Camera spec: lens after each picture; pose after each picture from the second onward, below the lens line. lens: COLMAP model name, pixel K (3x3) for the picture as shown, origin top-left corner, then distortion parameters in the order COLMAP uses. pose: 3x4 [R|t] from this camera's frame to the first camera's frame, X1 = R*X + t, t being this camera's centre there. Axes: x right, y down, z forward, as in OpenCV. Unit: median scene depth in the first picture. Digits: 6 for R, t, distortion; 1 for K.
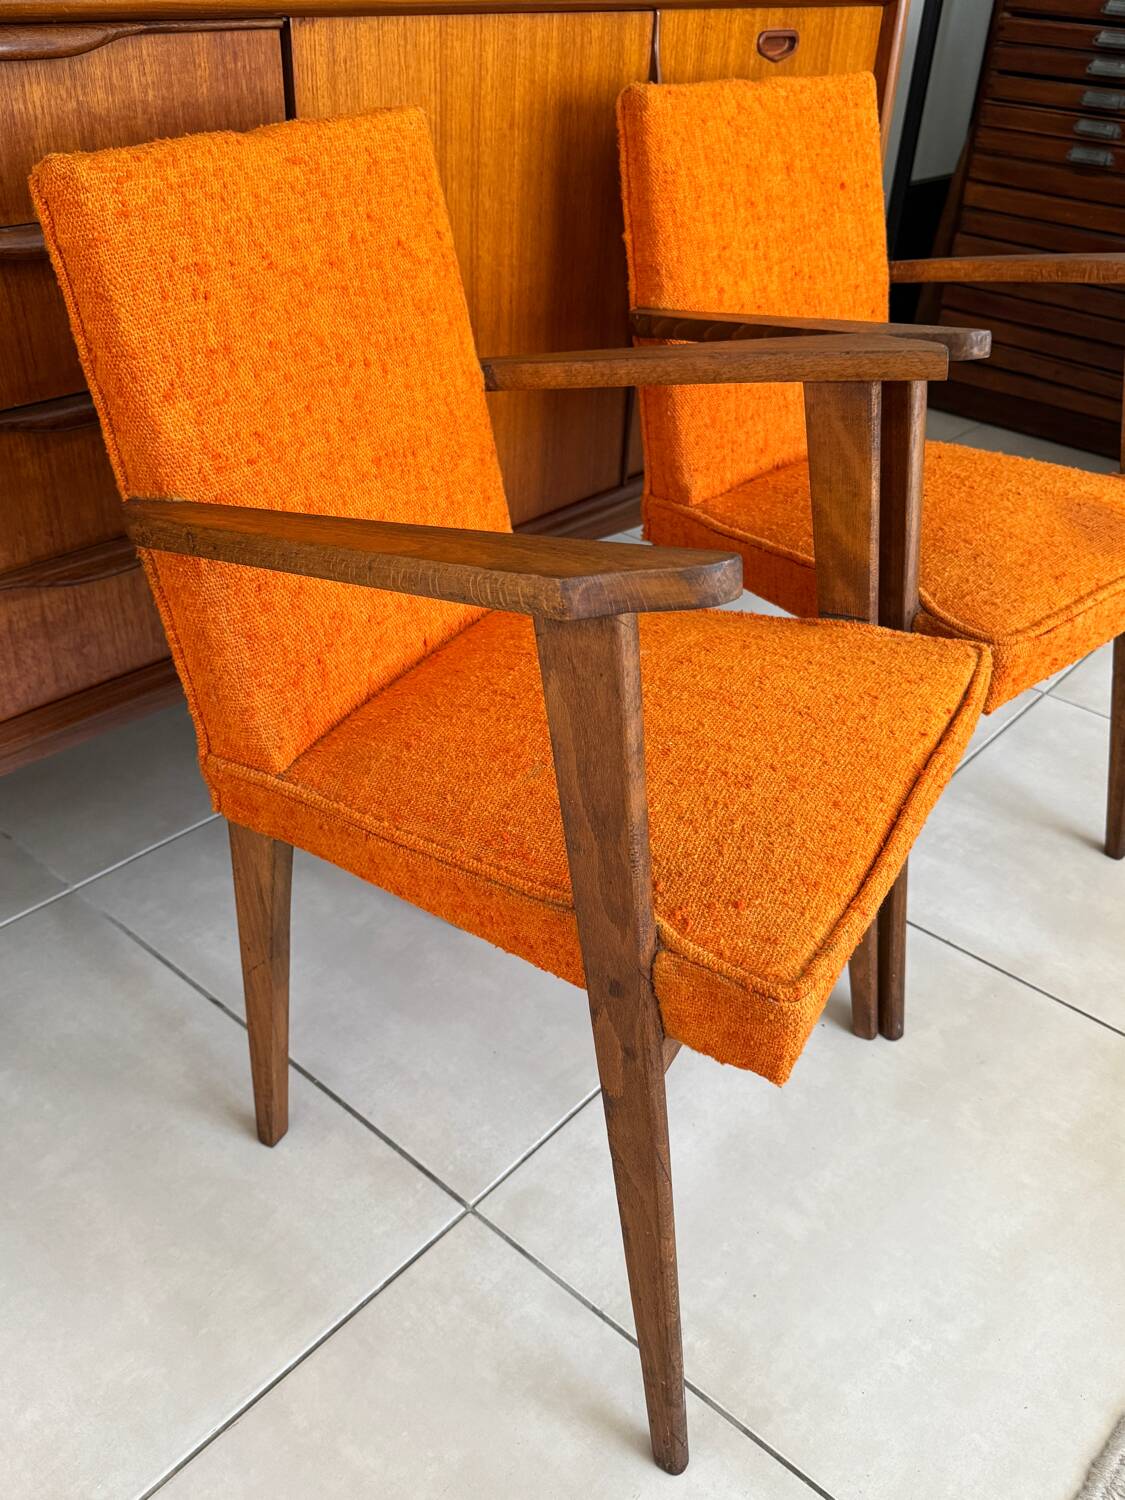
lens RADIAL K [[1286.1, 0, 551.7], [0, 1286.1, 740.9], [0, 0, 1]] dist [0.048785, -0.078546]
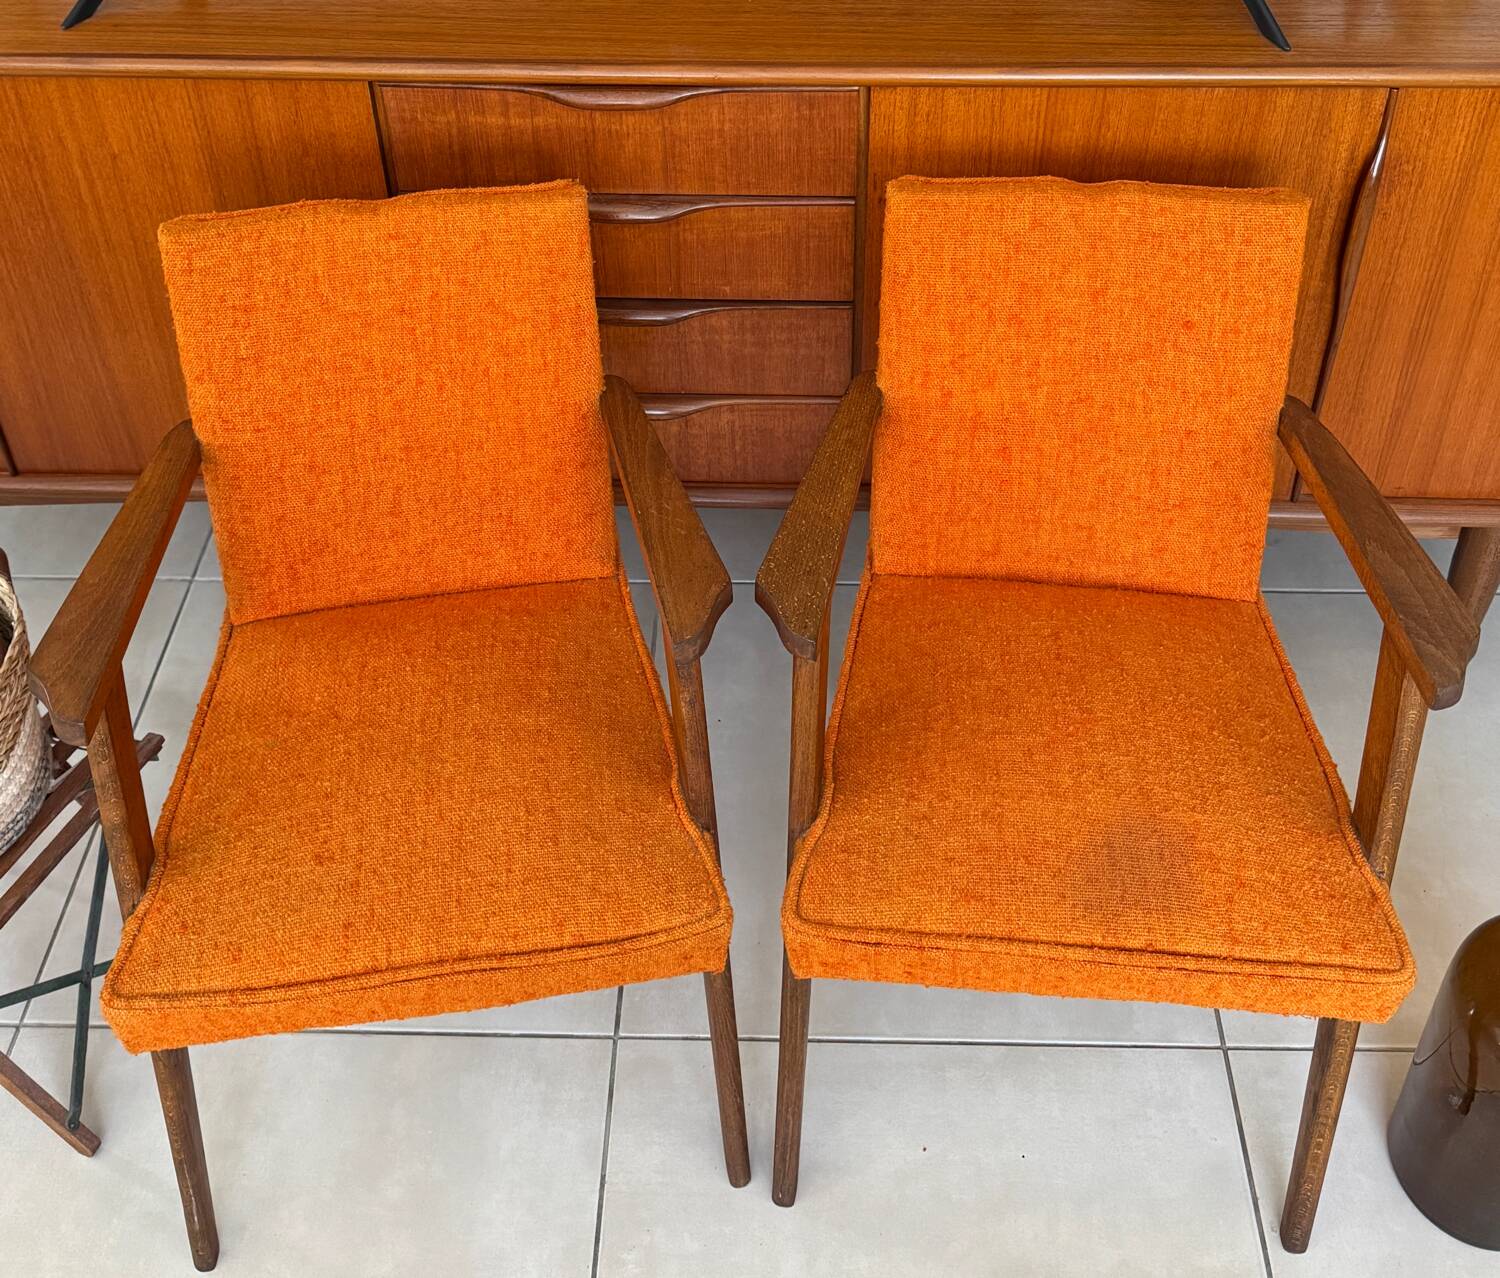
lens RADIAL K [[1677.6, 0, 754.4], [0, 1677.6, 281.5], [0, 0, 1]] dist [0.180042, -0.383554]
pose [[0.674065, 0.404409, -0.618134, 0.912184], [-0.363324, 0.910111, 0.199233, -0.743365], [0.643142, 0.090287, 0.760405, -0.015877]]
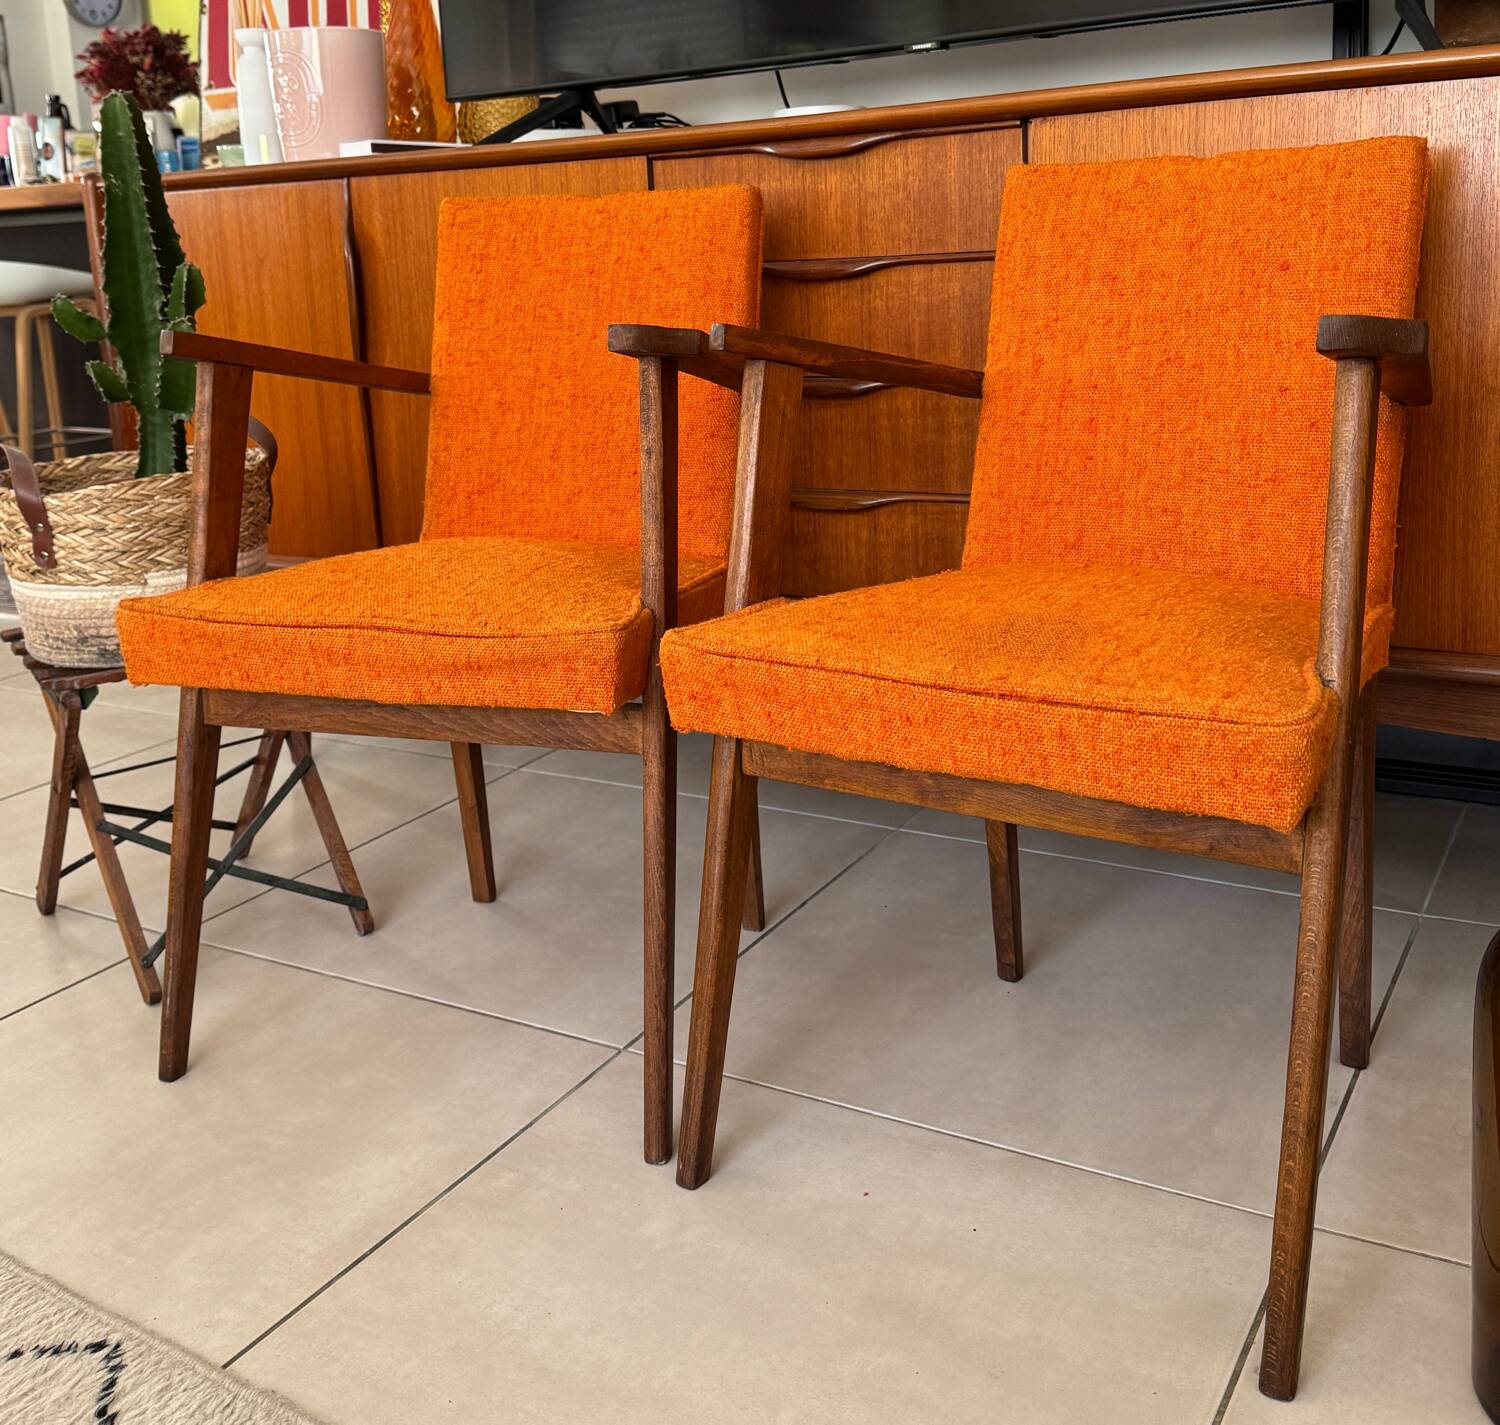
lens RADIAL K [[1598.2, 0, 750.9], [0, 1598.2, 537.7], [0, 0, 1]] dist [0.192207, -0.448609]
pose [[0.233196, 0.123553, -0.964549, 1.457605], [-0.475114, 0.879922, -0.002155, -0.168836], [0.848461, 0.458773, 0.263896, 0.708490]]
